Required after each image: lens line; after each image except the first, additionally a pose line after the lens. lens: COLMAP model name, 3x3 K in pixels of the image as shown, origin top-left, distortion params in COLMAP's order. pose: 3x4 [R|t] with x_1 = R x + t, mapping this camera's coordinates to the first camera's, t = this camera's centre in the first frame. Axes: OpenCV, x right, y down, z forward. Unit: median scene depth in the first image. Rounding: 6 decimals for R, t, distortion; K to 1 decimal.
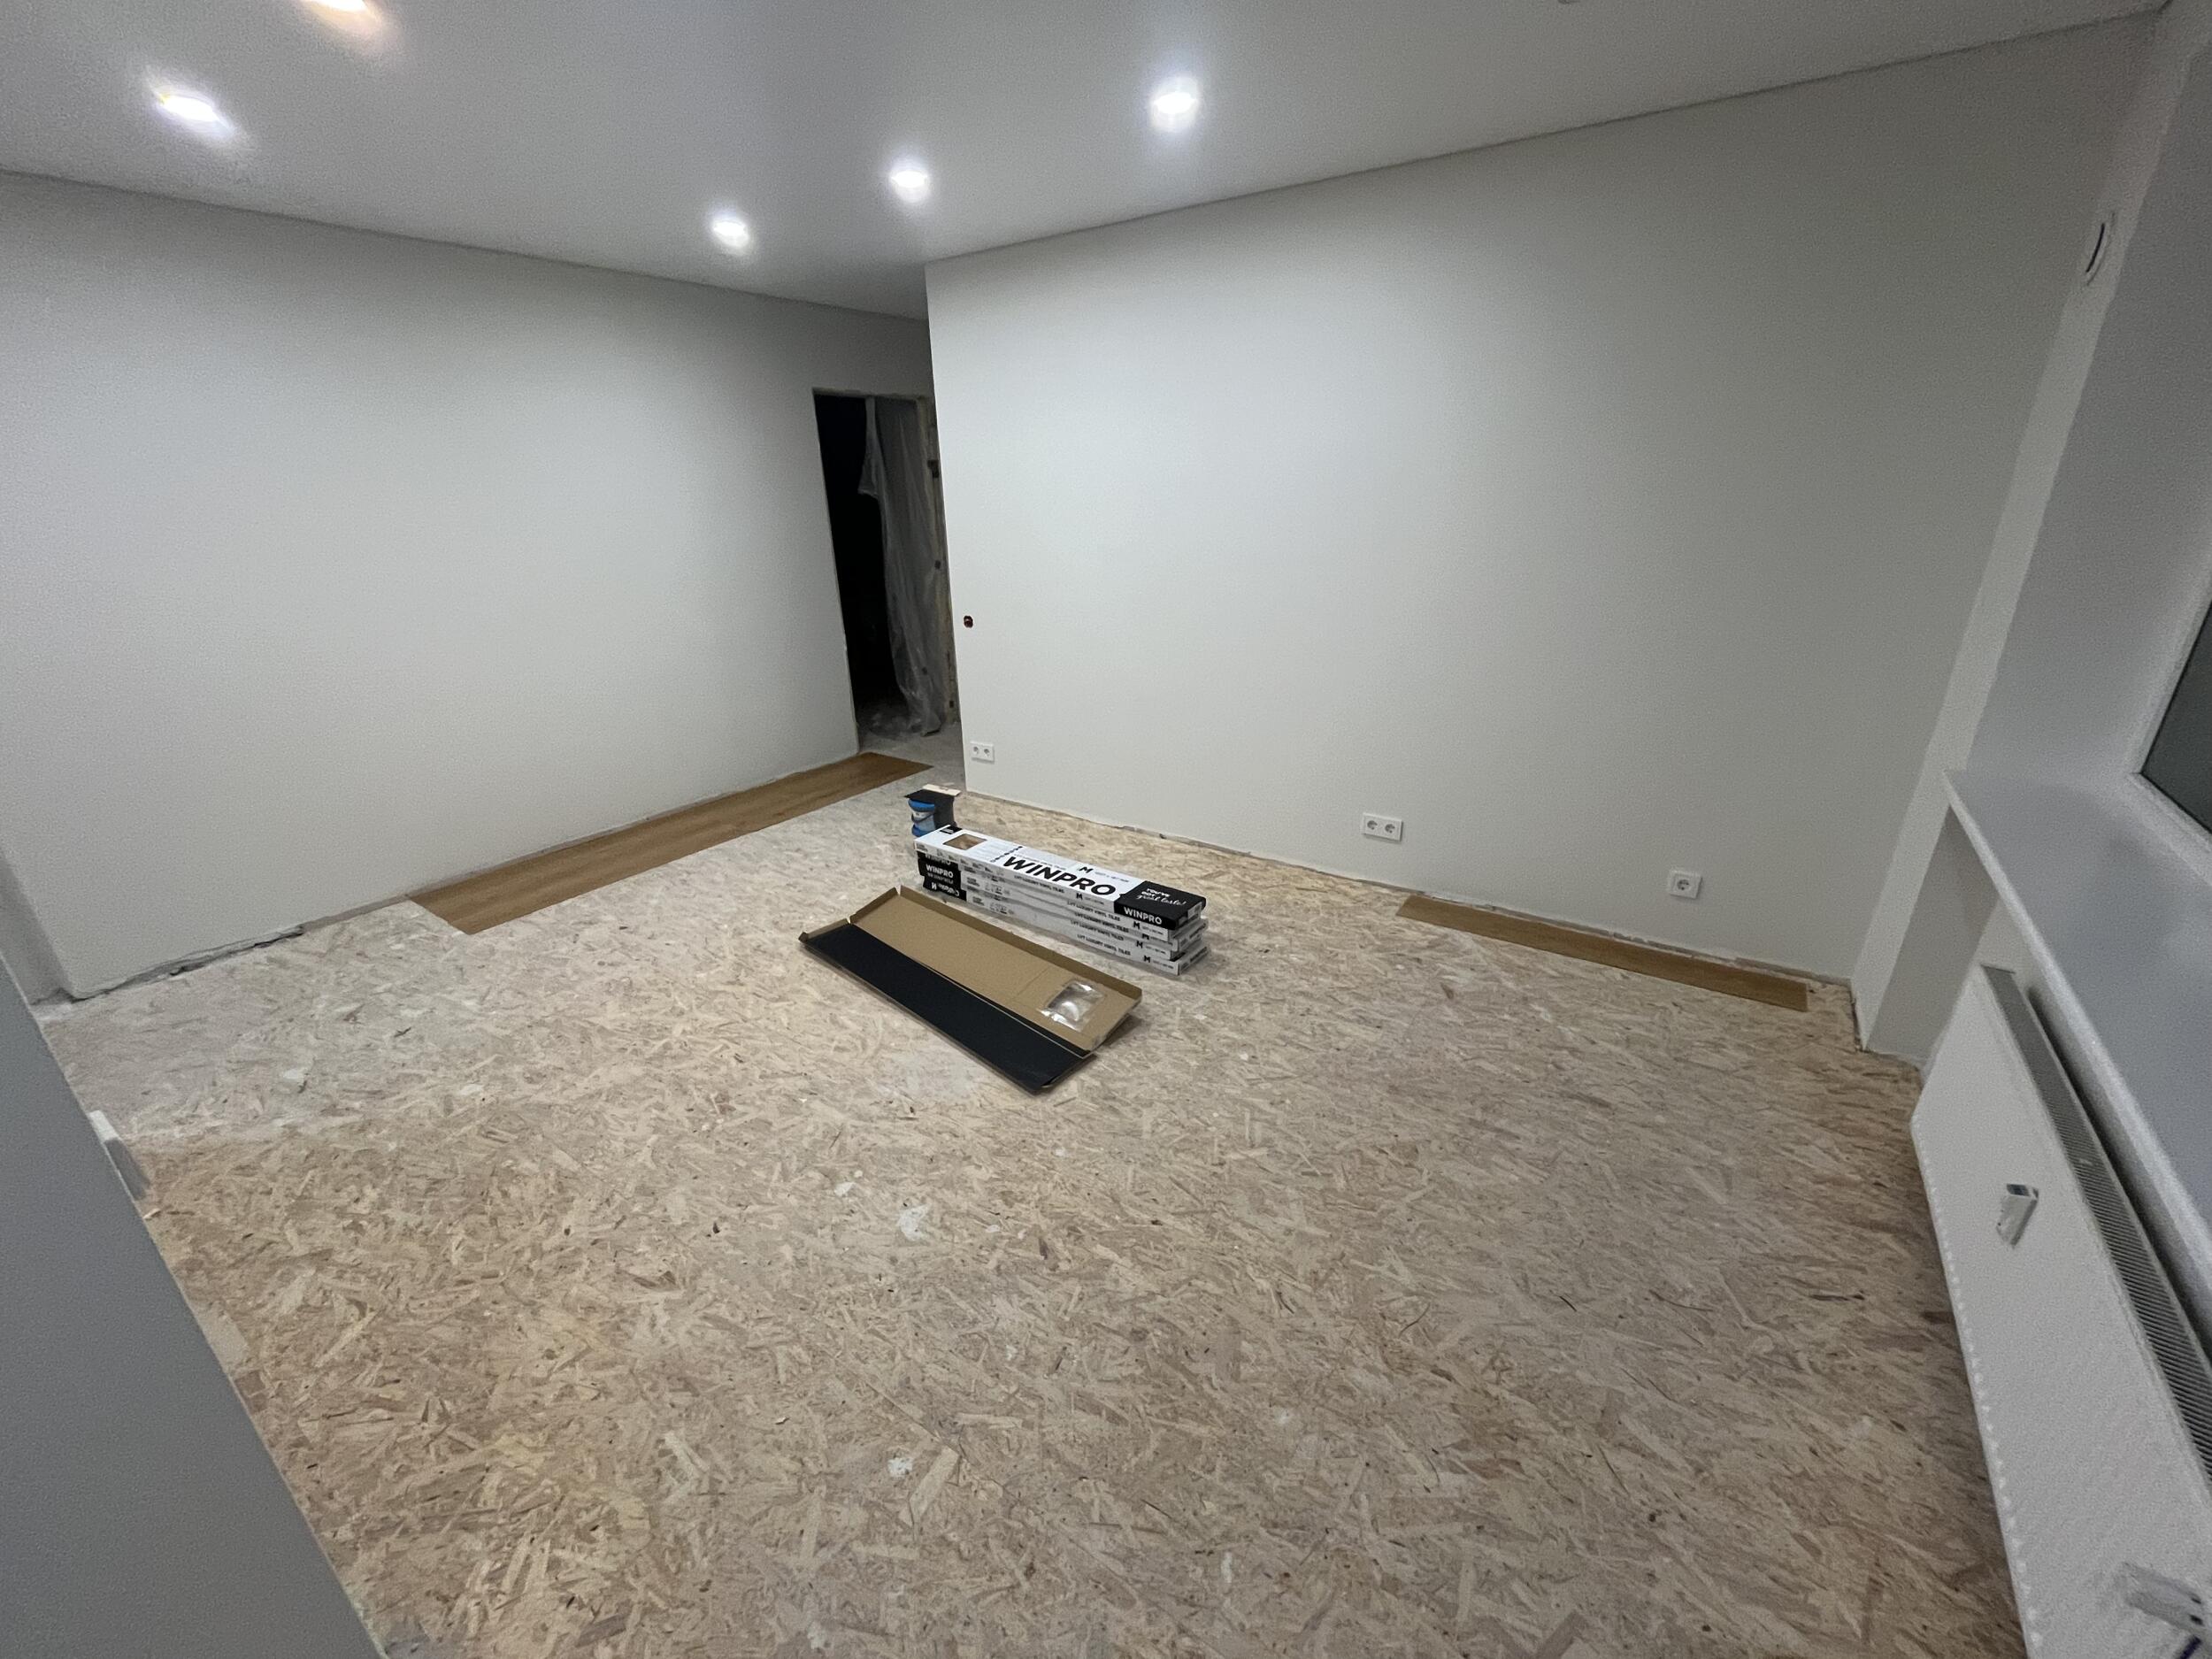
lens RADIAL K [[894.8, 0, 1107.9], [0, 894.8, 825.2], [0, 0, 1]] dist [-0.002447, -0.001085]
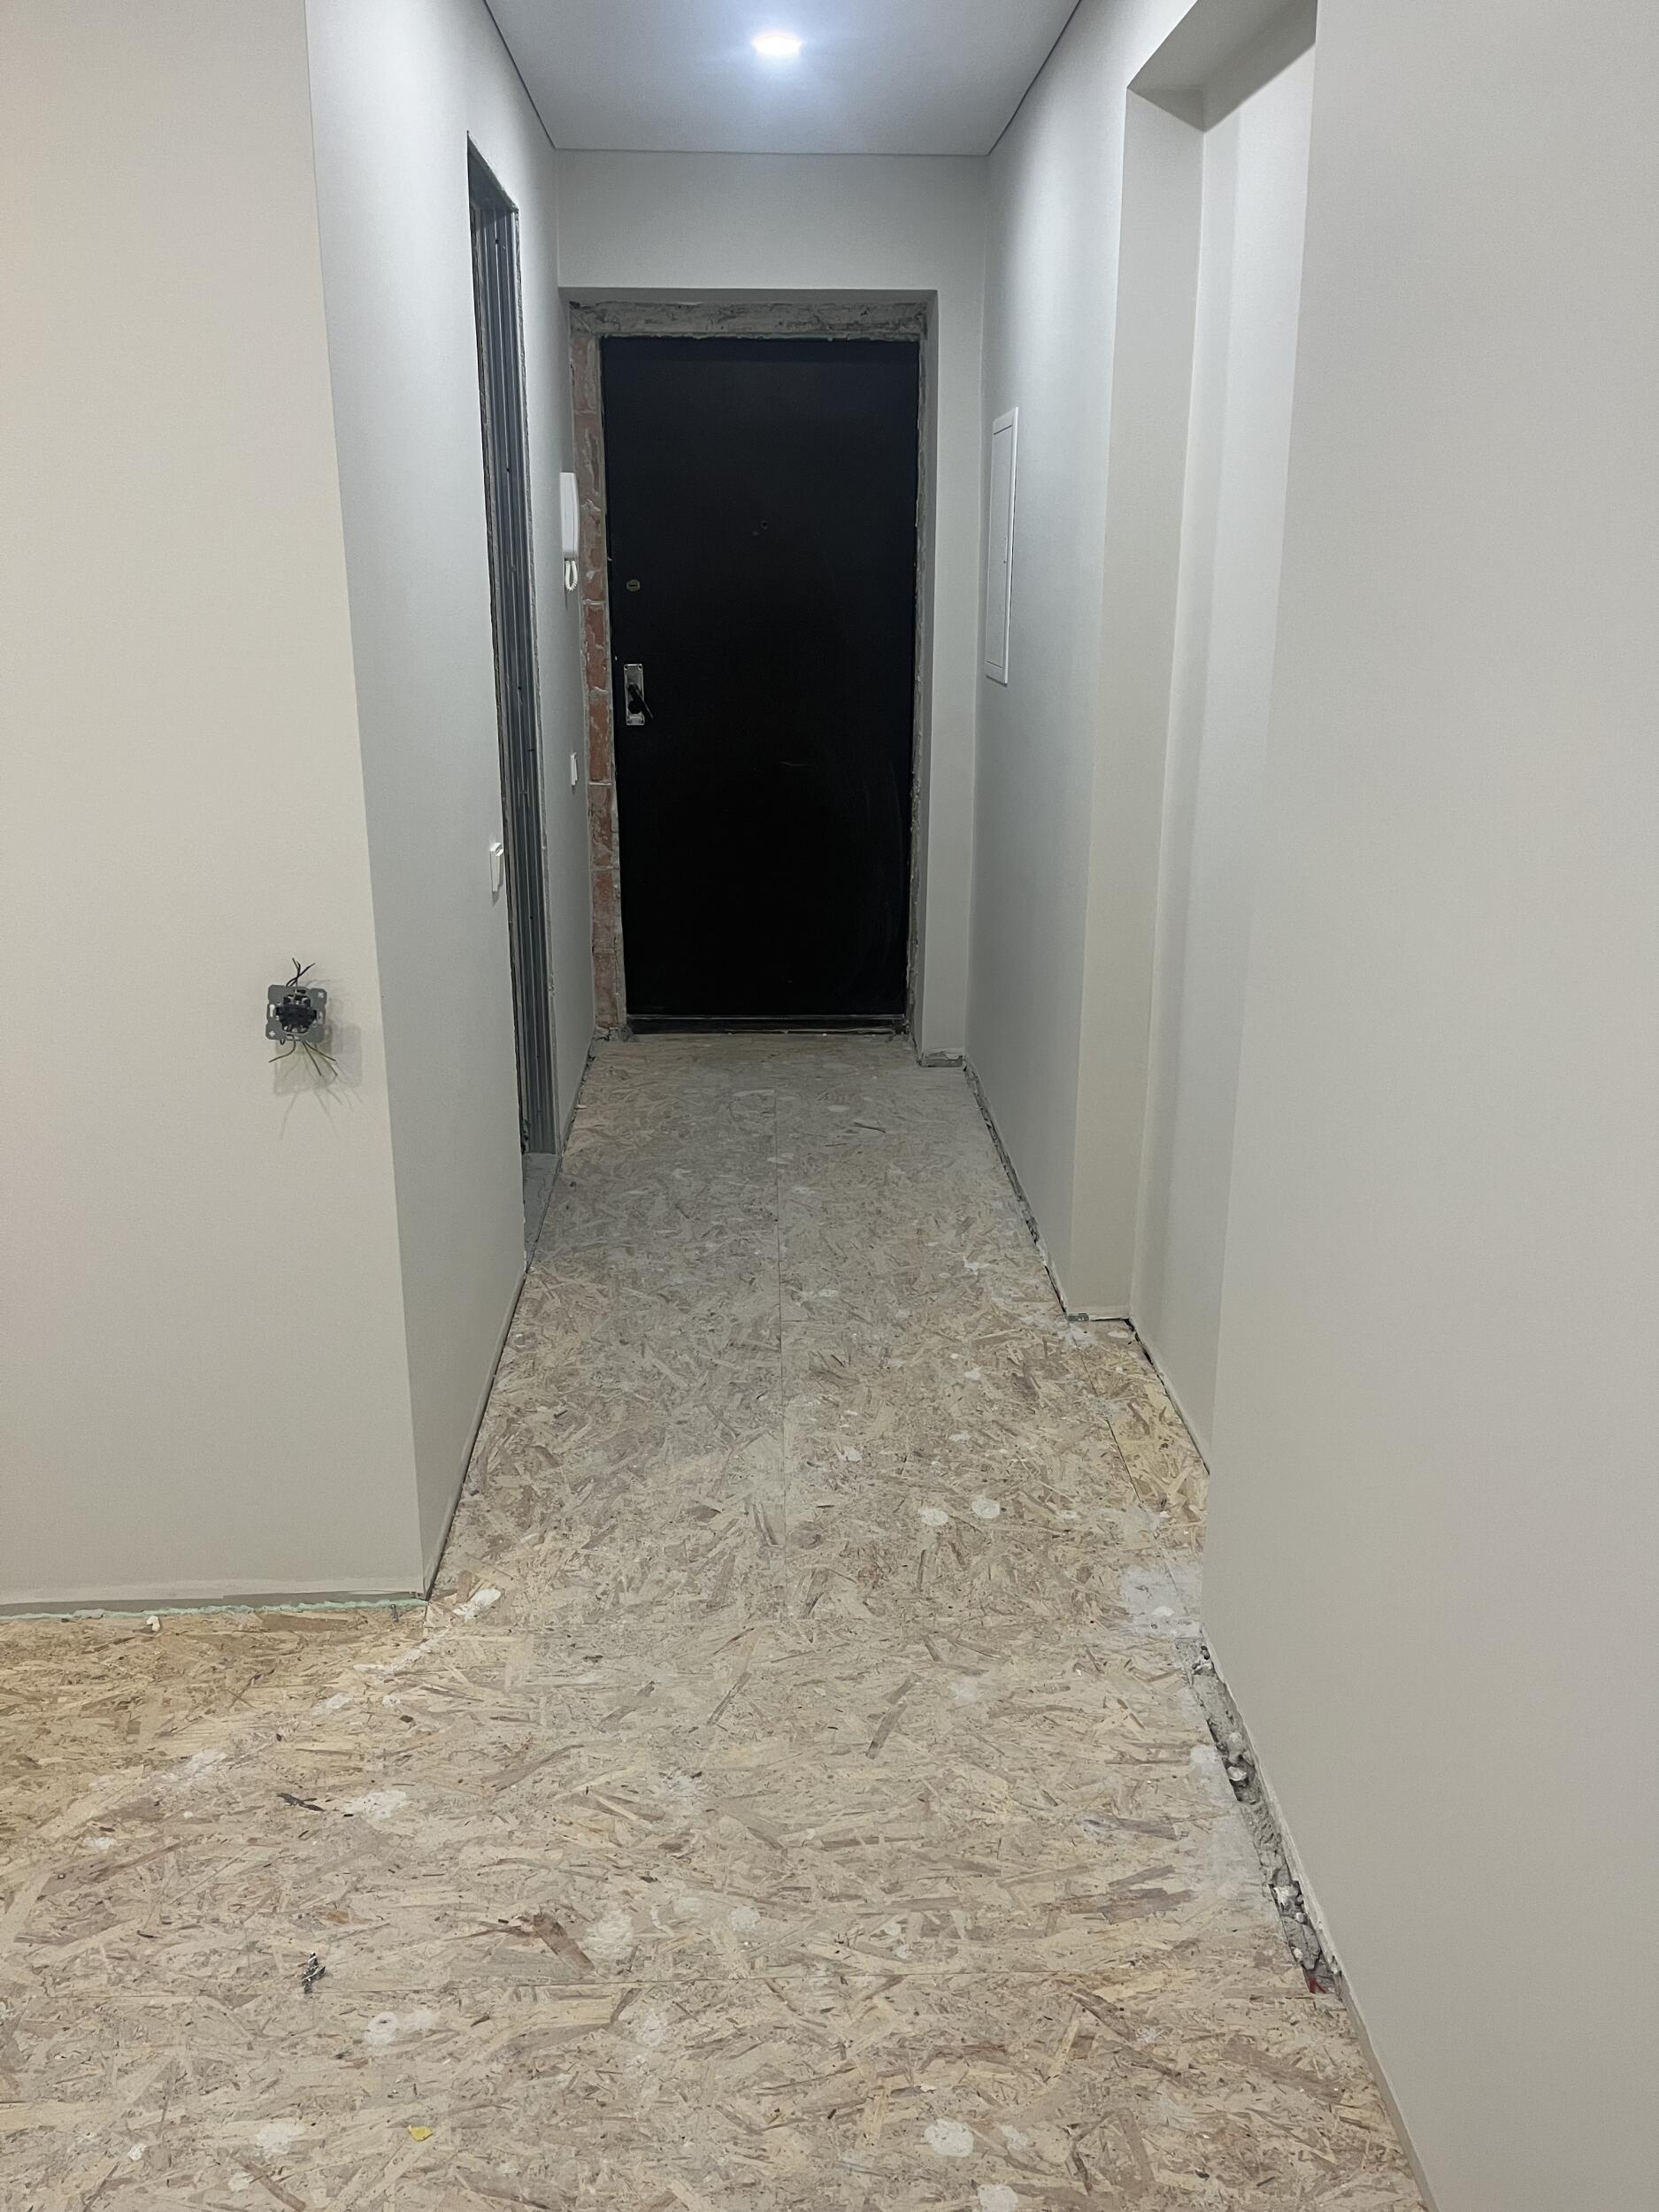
lens RADIAL K [[1688.0, 0, 827.6], [0, 1688.0, 1104.3], [0, 0, 1]] dist [0.012351, 0.001842]
pose [[-0.802783, 0.196680, -0.562901, -0.795926], [-0.210424, 0.789848, 0.576074, -0.562216], [0.557908, 0.580910, -0.592690, 1.604458]]
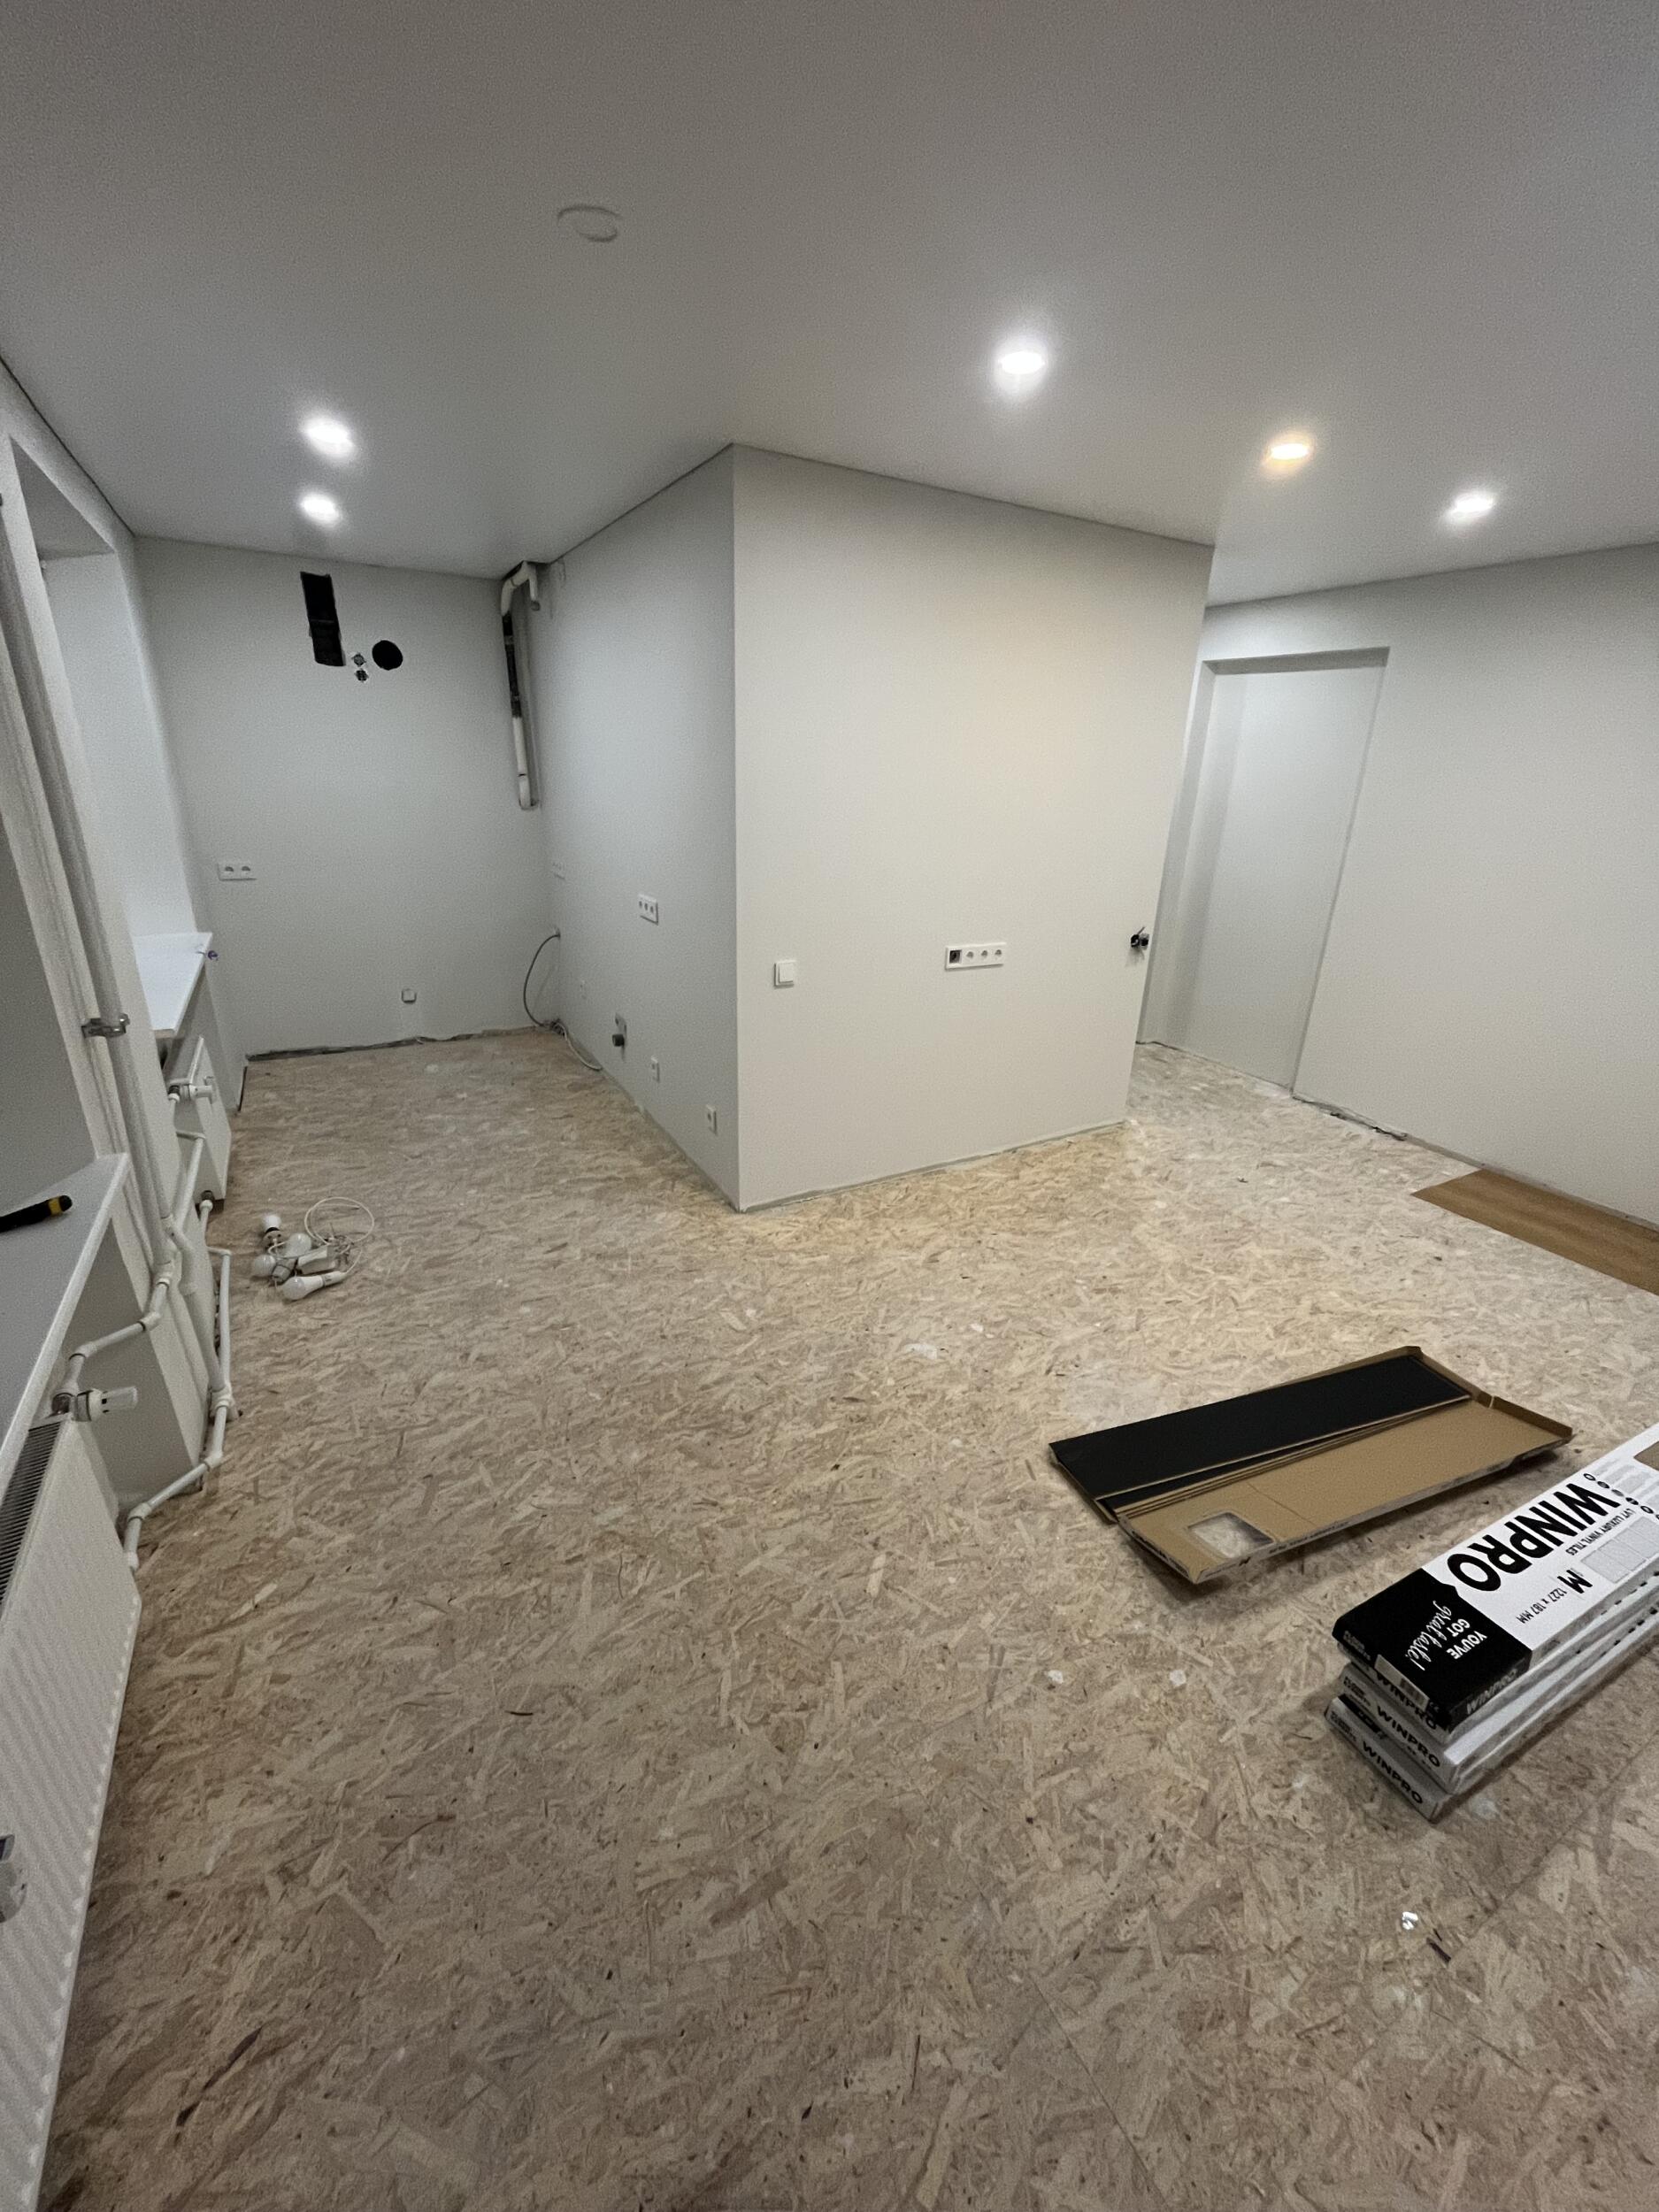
lens RADIAL K [[894.8, 0, 828.9], [0, 894.8, 1103.8], [0, 0, 1]] dist [-0.002447, -0.001085]
pose [[-0.446905, 0.327900, -0.832321, 0.734054], [-0.344573, 0.795519, 0.498416, -0.403066], [0.825558, 0.509540, -0.242536, 0.921178]]
